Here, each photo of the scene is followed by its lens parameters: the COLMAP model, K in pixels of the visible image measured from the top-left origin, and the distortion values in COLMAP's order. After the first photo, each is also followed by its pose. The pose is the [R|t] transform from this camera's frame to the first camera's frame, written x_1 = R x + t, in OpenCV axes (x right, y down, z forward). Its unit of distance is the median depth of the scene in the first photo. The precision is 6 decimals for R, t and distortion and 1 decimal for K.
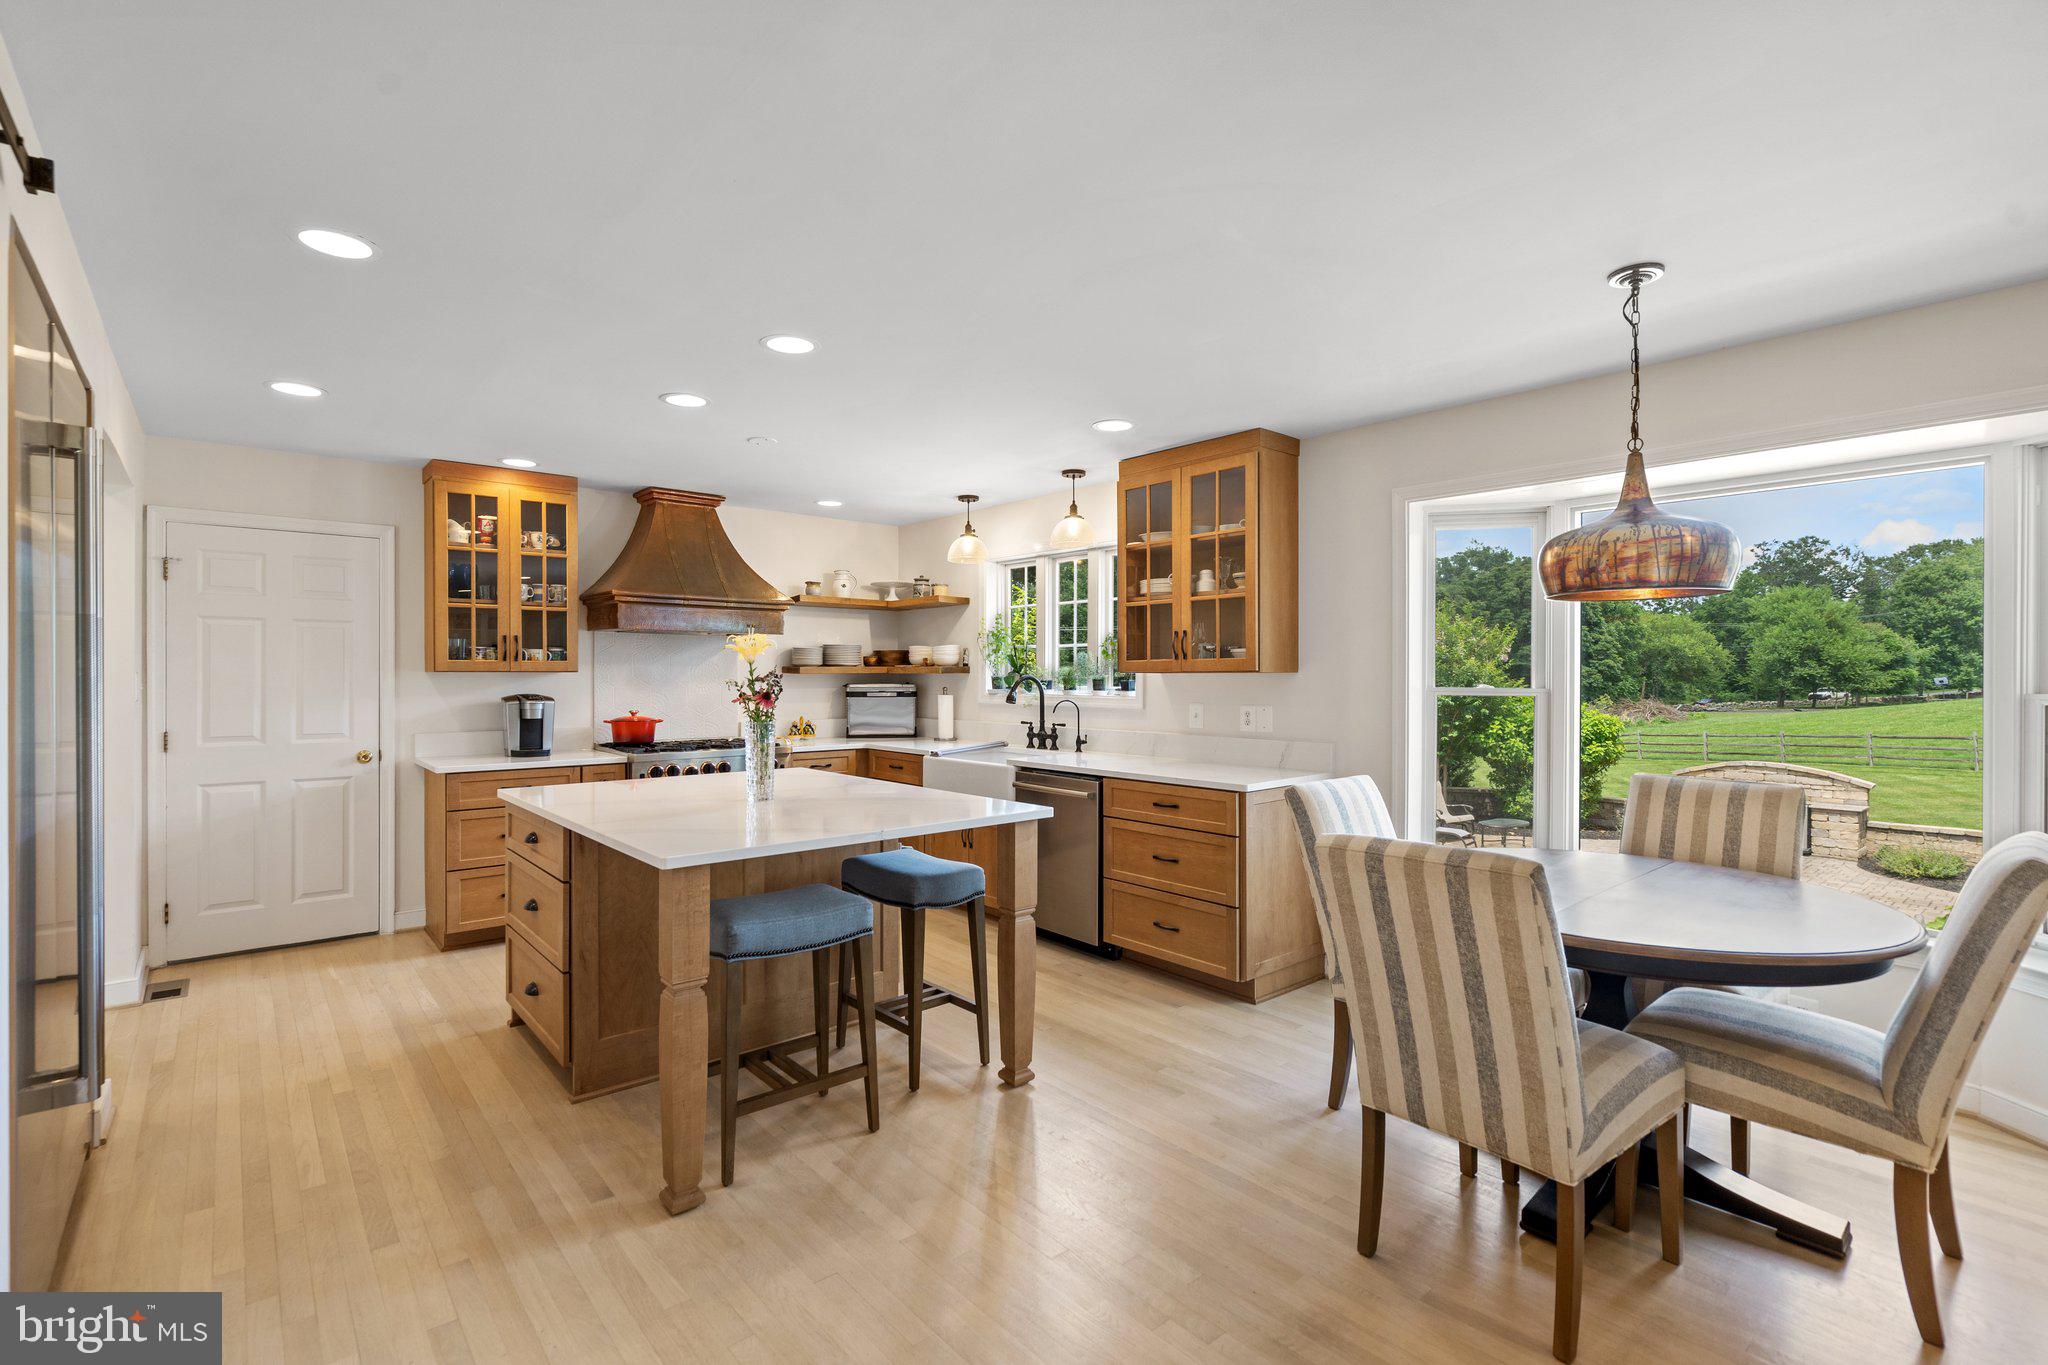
lens RADIAL K [[937.0, 0, 1024.0], [0, 937.0, 682.5], [0, 0, 1]] dist [-0.002045, 0.004215]
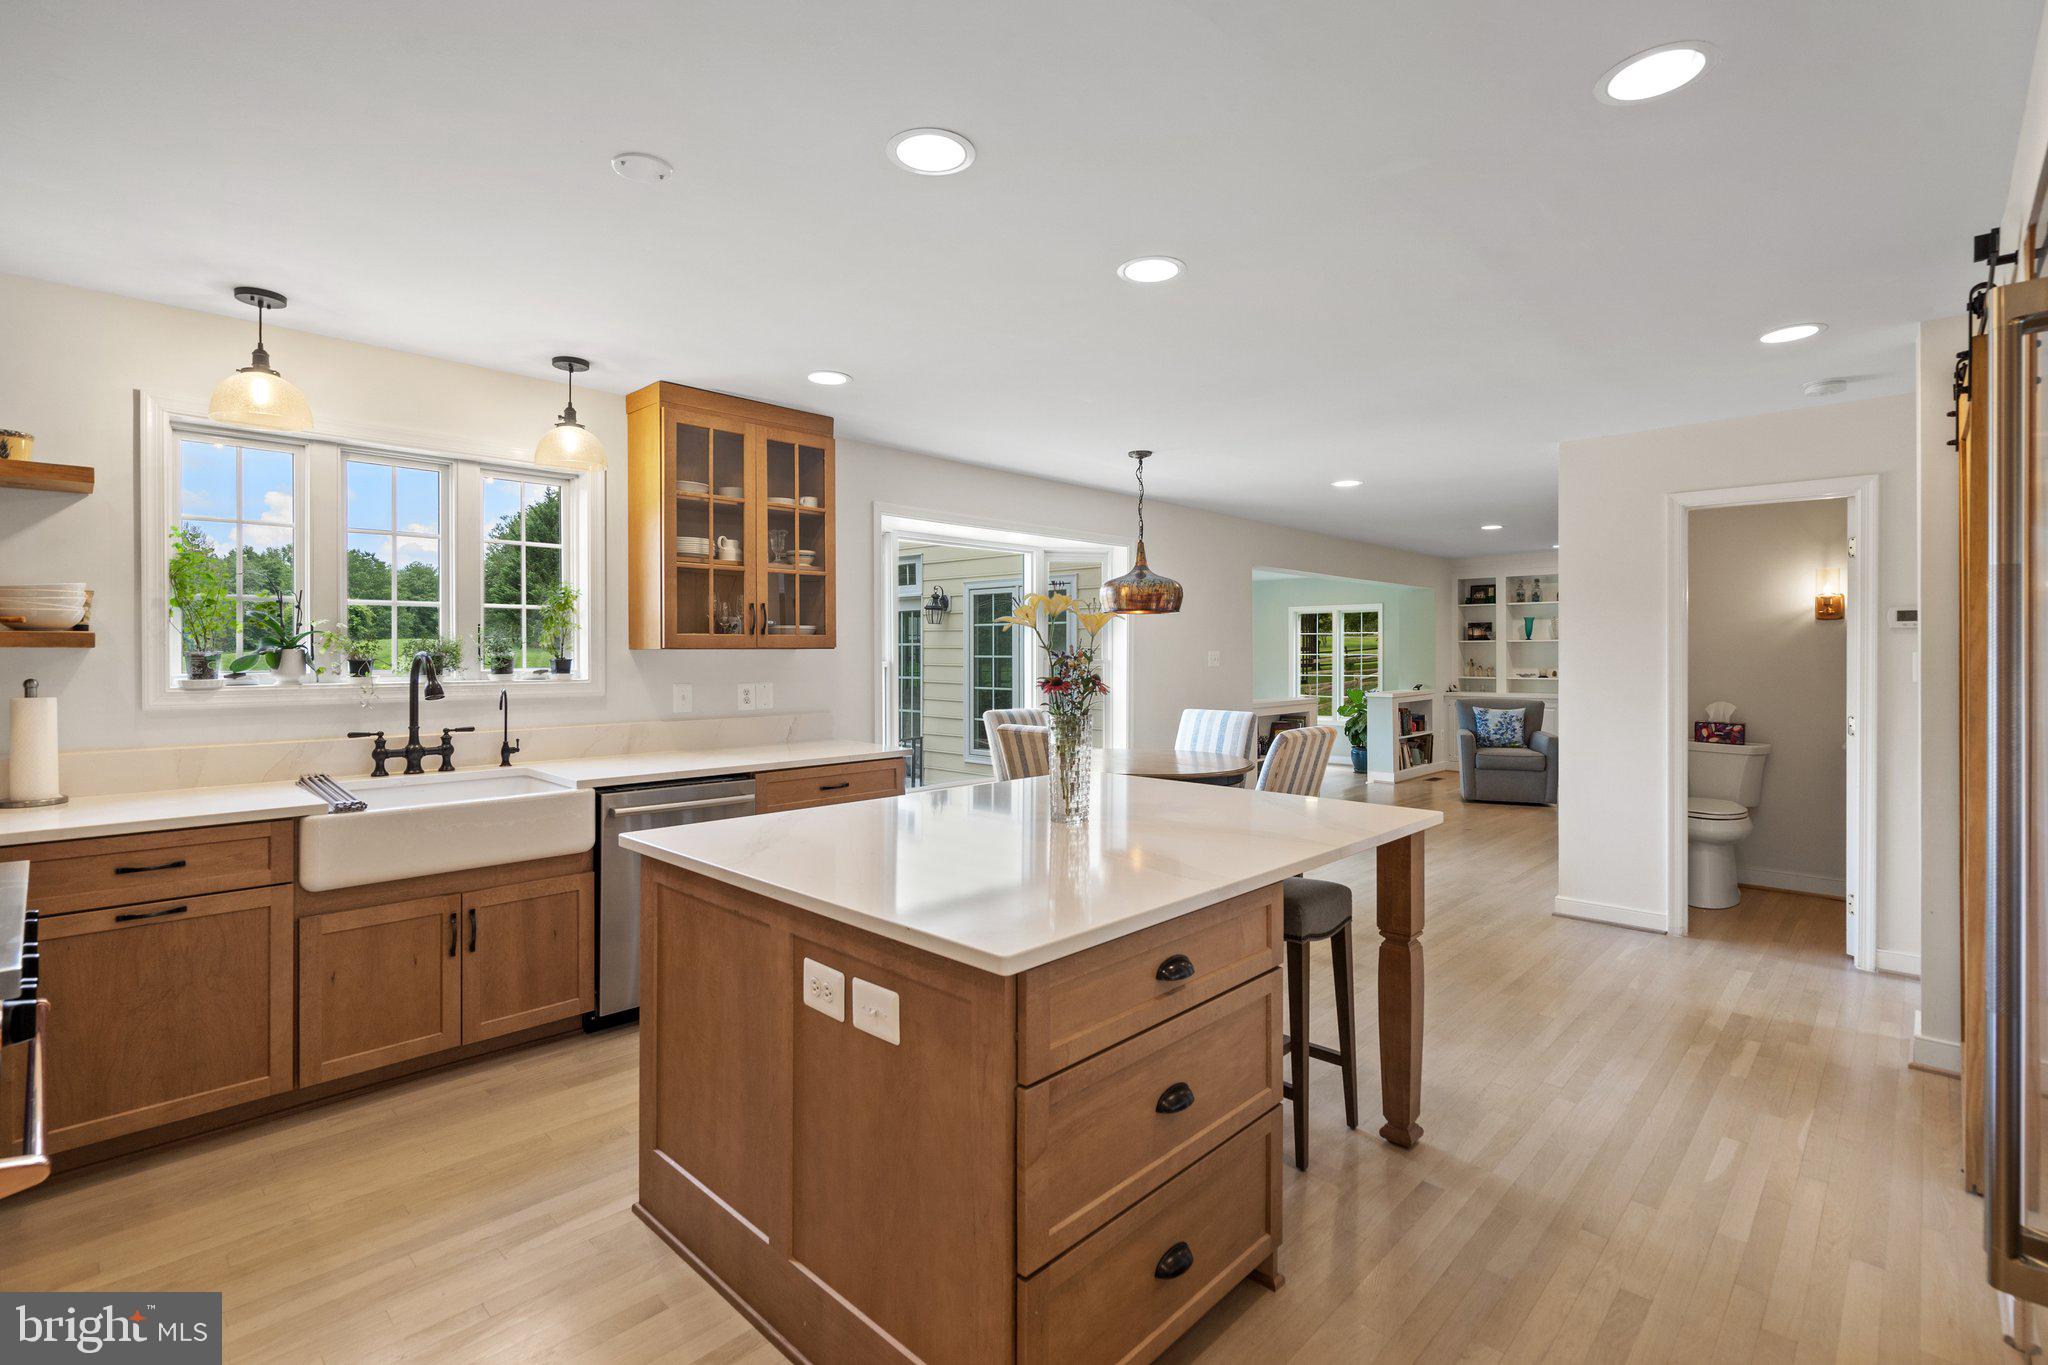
lens RADIAL K [[937.3, 0, 994.1], [0, 937.3, 655.4], [0, 0, 1]] dist [0.000185, 0.000279]
pose [[-0.077938, -0.003112, 0.996953, -0.681217], [0.007952, 0.999961, 0.003743, -0.005178], [-0.996926, 0.008220, -0.077911, 0.749775]]
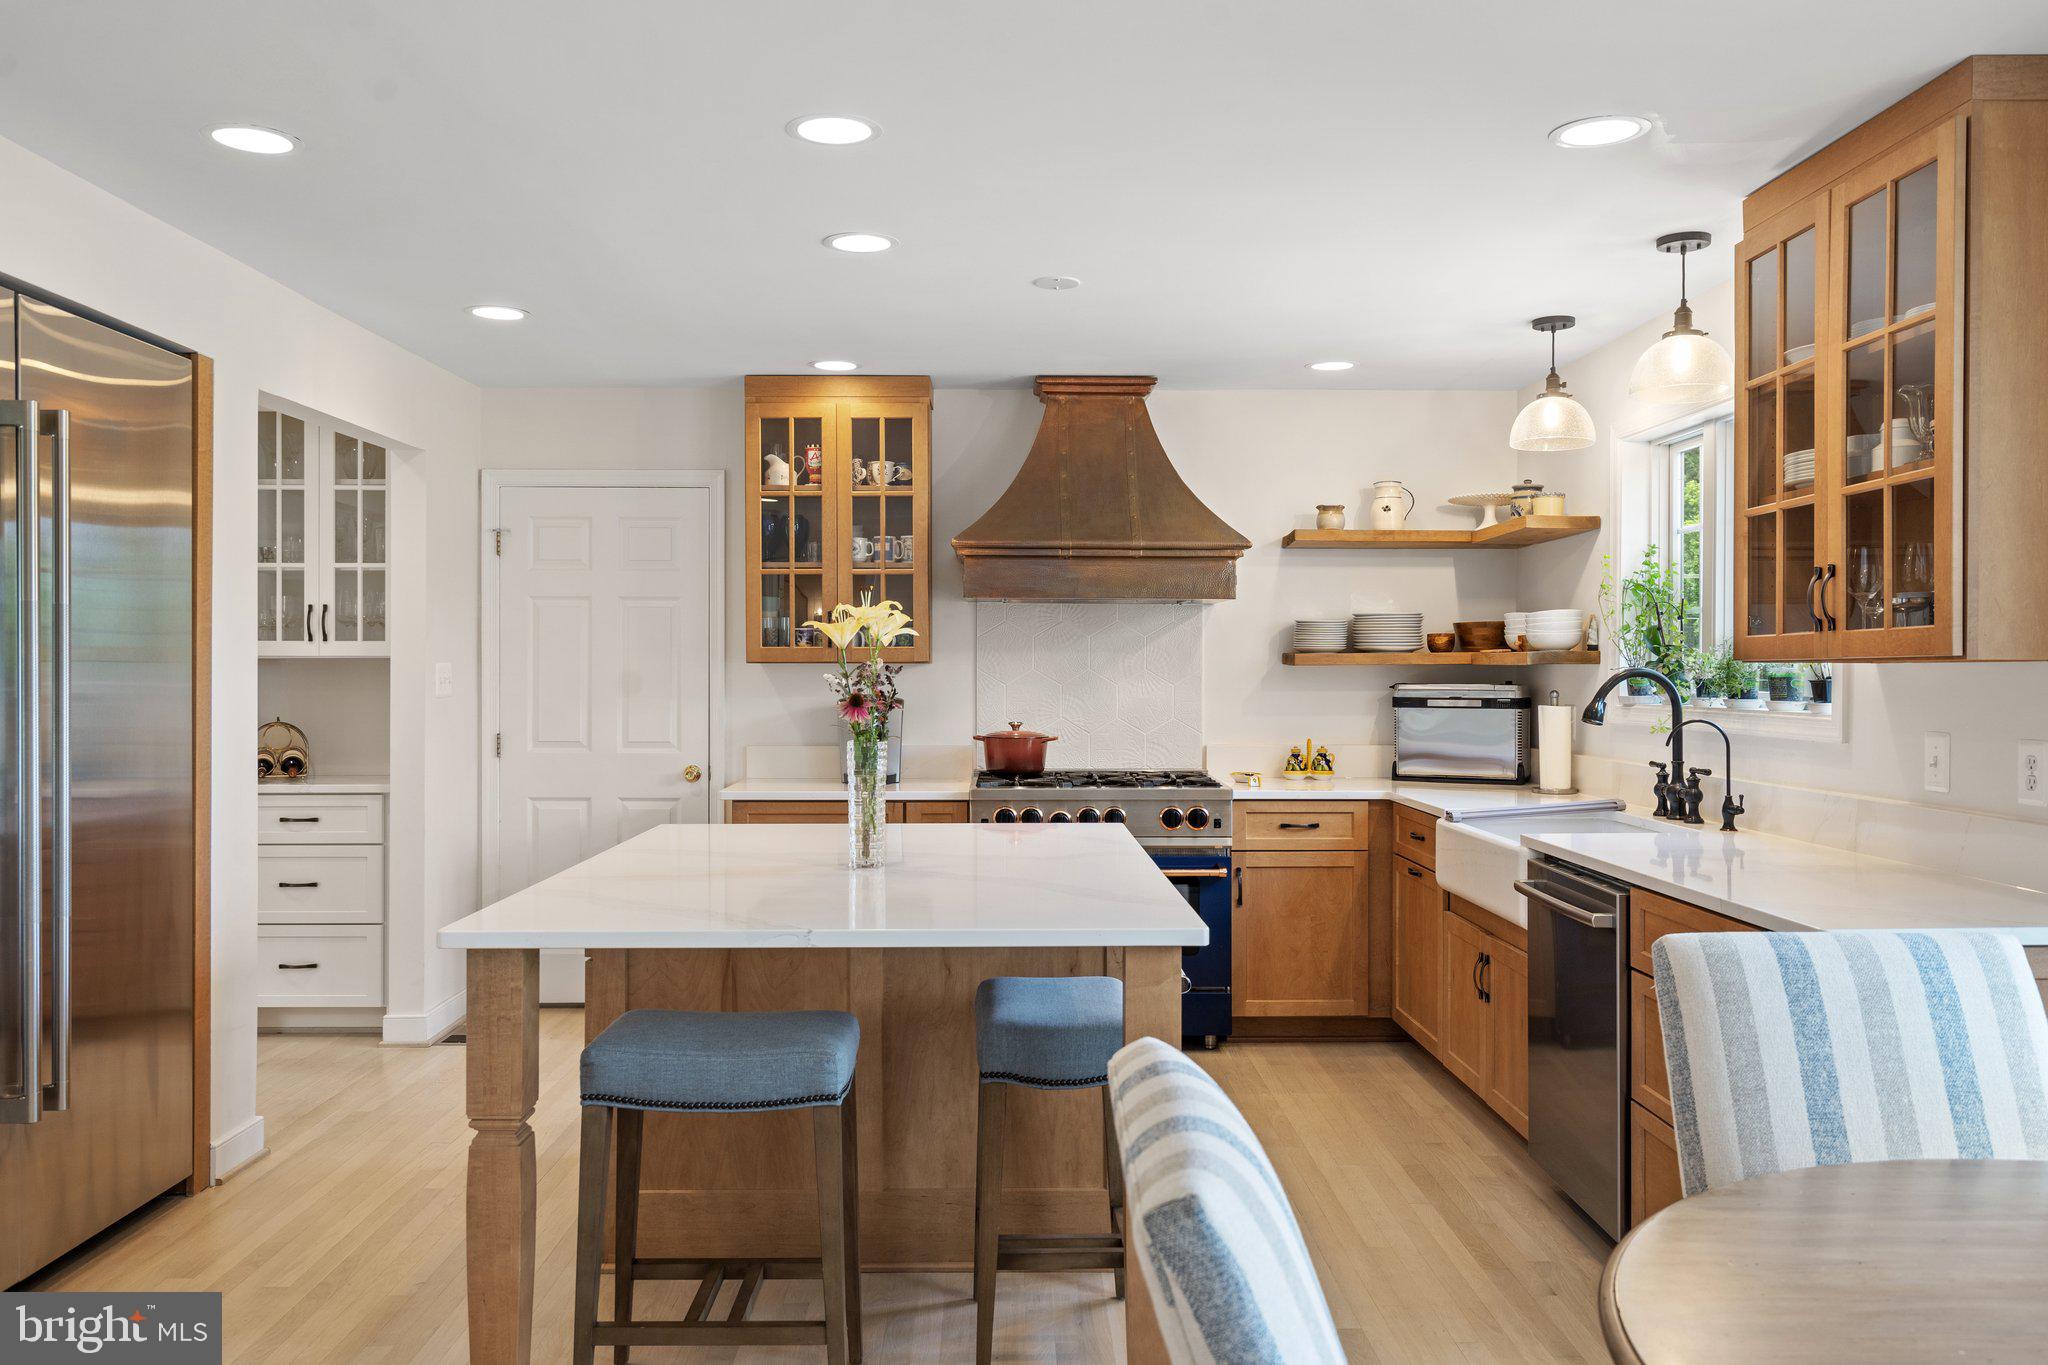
lens RADIAL K [[1566.3, 0, 1024.0], [0, 1566.3, 682.5], [0, 0, 1]] dist [0.010386, 0.010323]
pose [[0.765994, 0.006308, -0.642817, 0.313366], [-0.005740, 0.999979, 0.002973, -0.000639], [0.642822, 0.001413, 0.766014, 0.179813]]
